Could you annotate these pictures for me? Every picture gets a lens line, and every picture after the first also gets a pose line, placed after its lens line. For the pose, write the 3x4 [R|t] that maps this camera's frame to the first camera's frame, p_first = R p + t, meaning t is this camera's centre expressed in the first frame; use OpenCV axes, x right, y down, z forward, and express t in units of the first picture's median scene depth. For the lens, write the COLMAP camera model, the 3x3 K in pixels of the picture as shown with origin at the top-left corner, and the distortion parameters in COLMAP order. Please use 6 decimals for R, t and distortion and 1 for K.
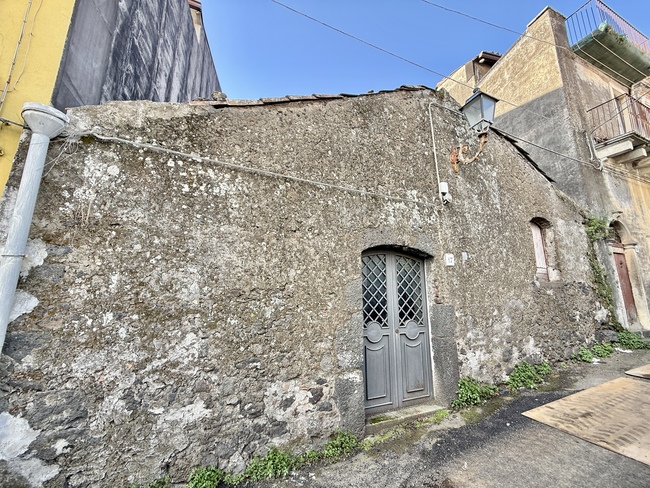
lens RADIAL K [[260.9, 0, 325.4], [0, 260.9, 243.5], [0, 0, 1]] dist [-0.001733, 0.000140]
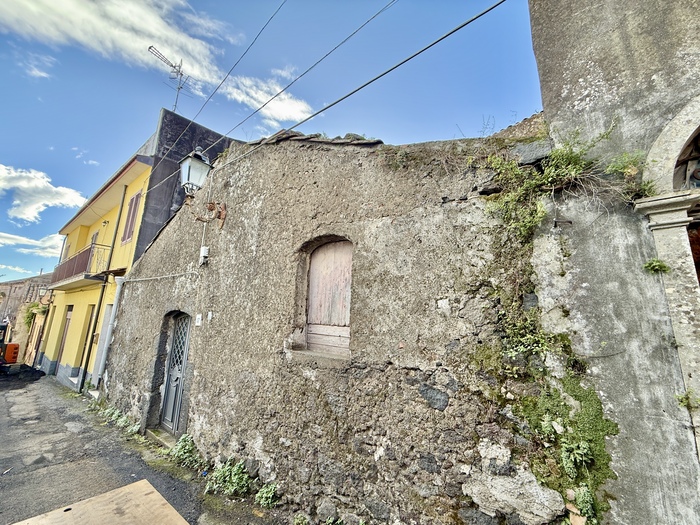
lens RADIAL K [[277.9, 0, 350.5], [0, 277.9, 262.0], [0, 0, 1]] dist [0.000186, -0.000338]
pose [[0.474089, -0.161661, -0.865509, 1.593442], [0.137294, 0.984549, -0.108692, 0.033381], [0.869707, -0.067300, 0.488959, 0.886834]]
